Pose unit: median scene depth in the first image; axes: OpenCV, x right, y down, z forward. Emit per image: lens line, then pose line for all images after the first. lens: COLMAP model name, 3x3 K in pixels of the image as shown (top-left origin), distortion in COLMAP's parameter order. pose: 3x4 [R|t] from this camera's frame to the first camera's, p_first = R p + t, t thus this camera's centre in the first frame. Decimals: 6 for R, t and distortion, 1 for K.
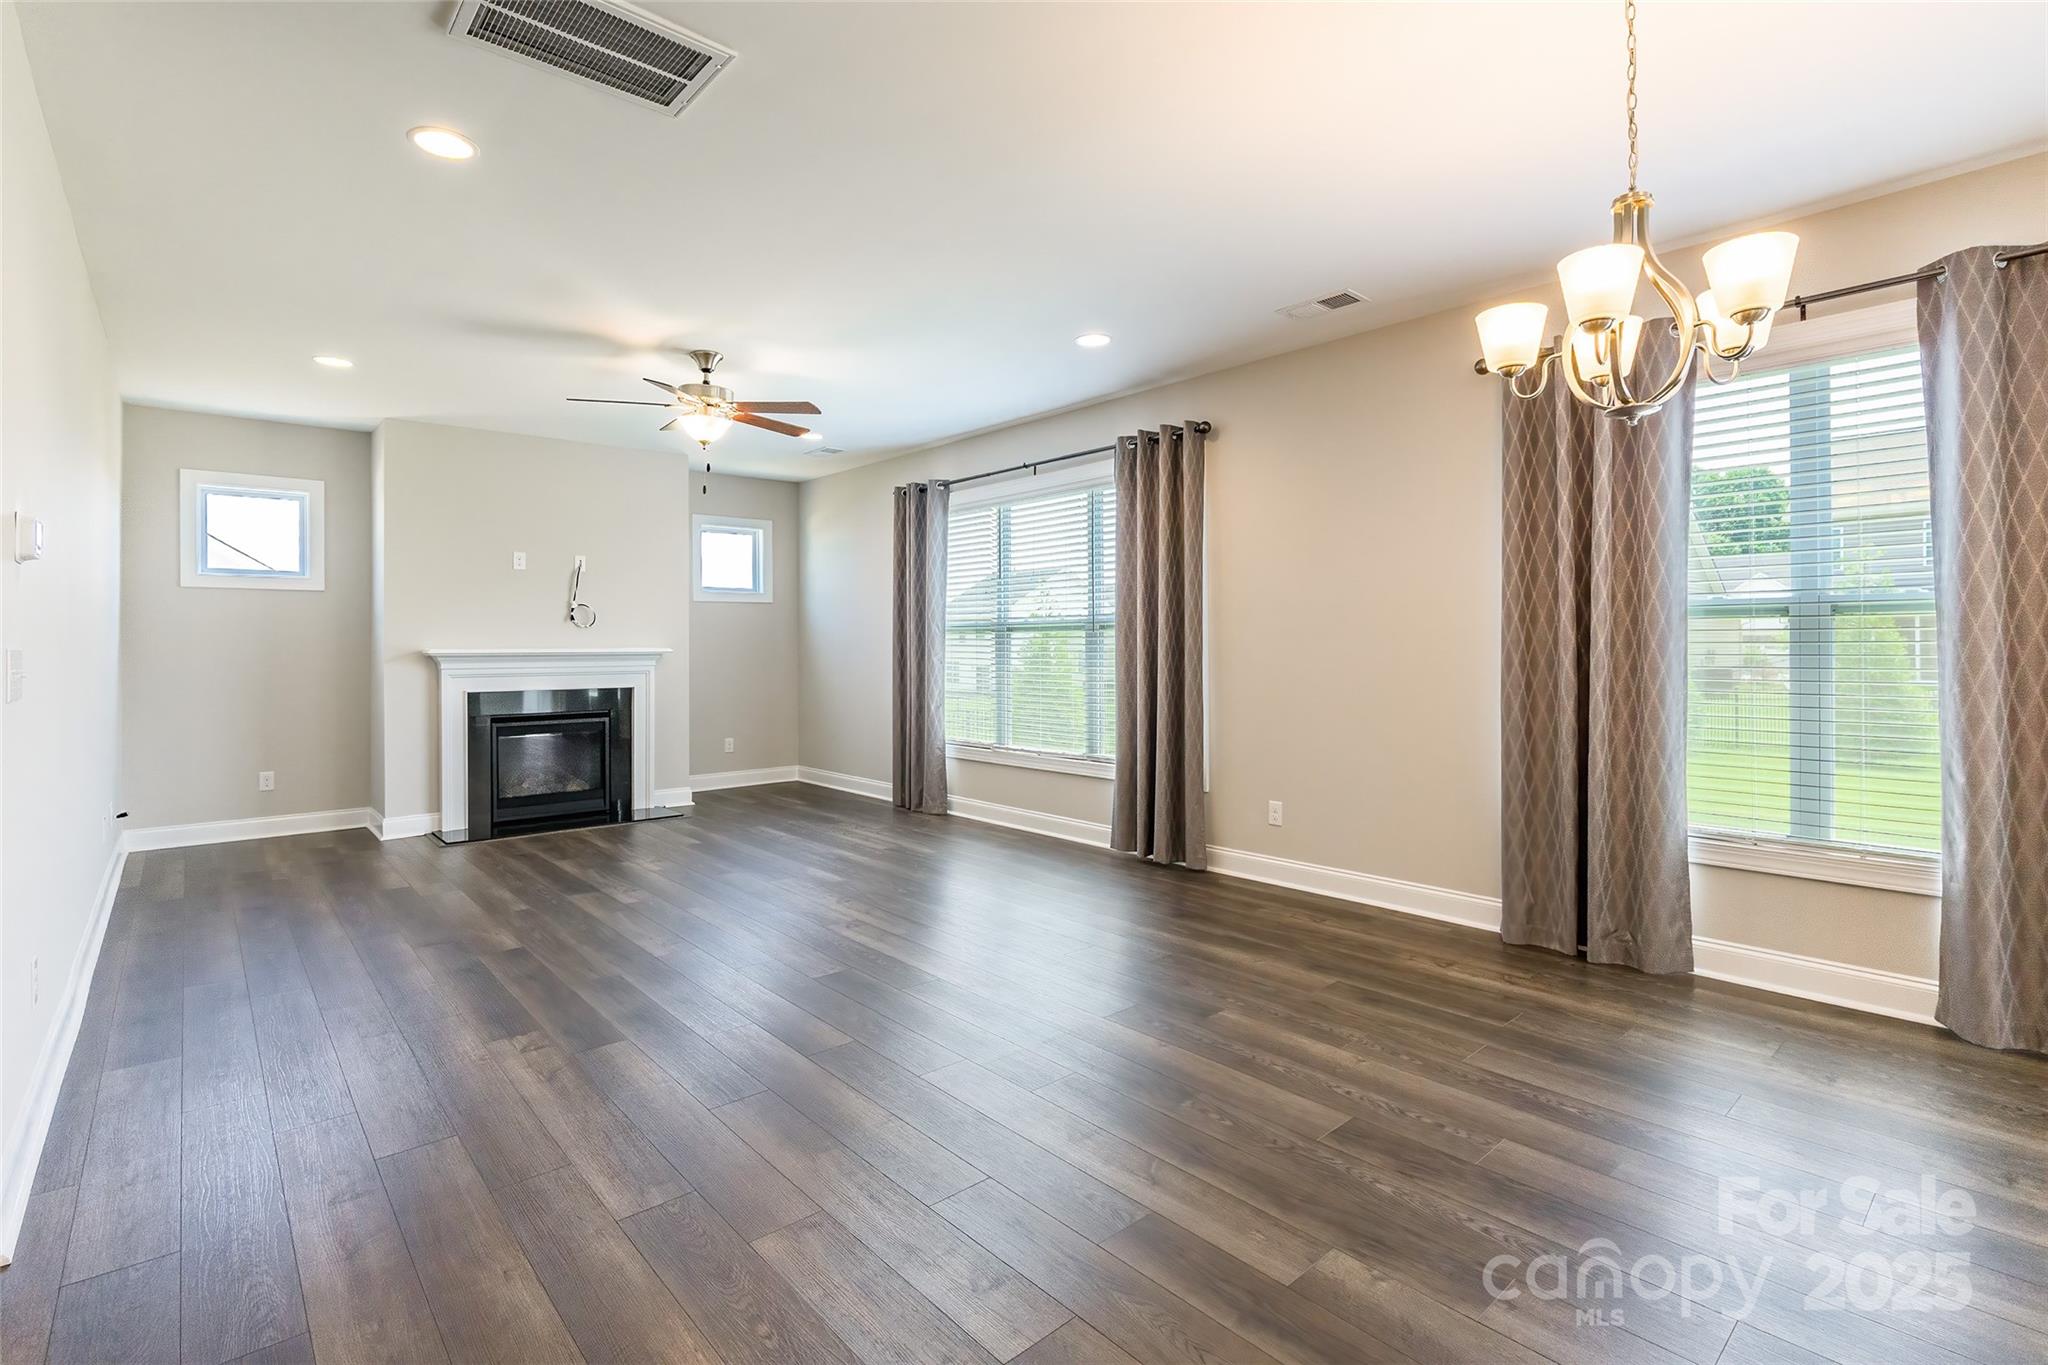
lens RADIAL K [[958.4, 0, 1050.6], [0, 958.4, 646.7], [0, 0, 1]] dist [-0.019463, 0.000010]
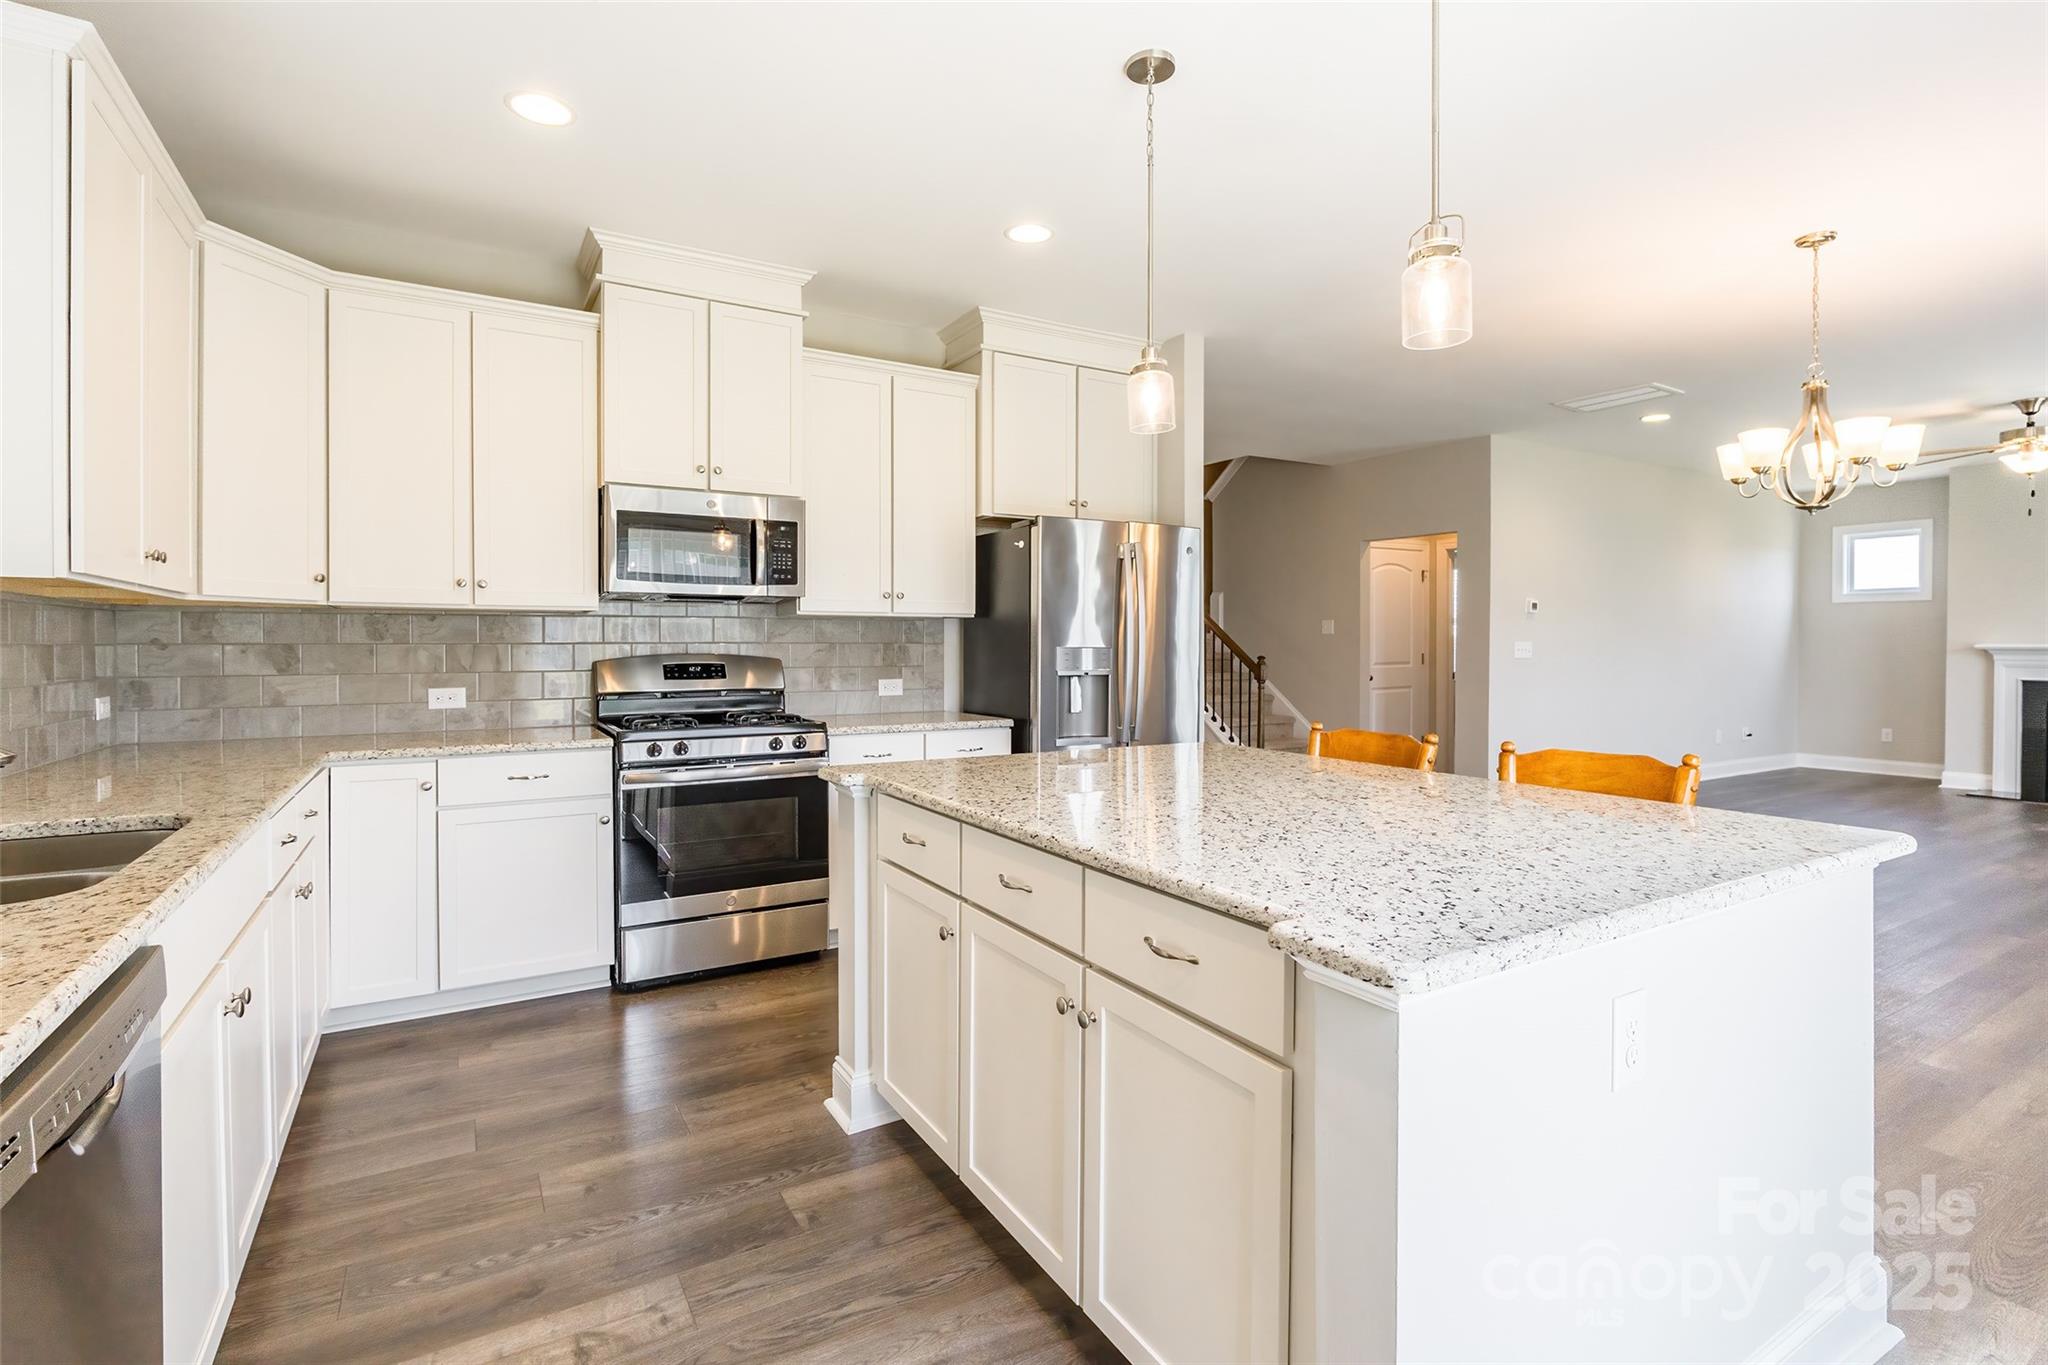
lens RADIAL K [[957.8, 0, 1008.0], [0, 957.8, 661.7], [0, 0, 1]] dist [-0.013589, 0.000562]
pose [[-0.206698, 0.022992, -0.978135, 0.836303], [-0.001106, 0.999718, 0.023733, -0.002997], [0.978404, 0.005987, -0.206615, -0.010611]]
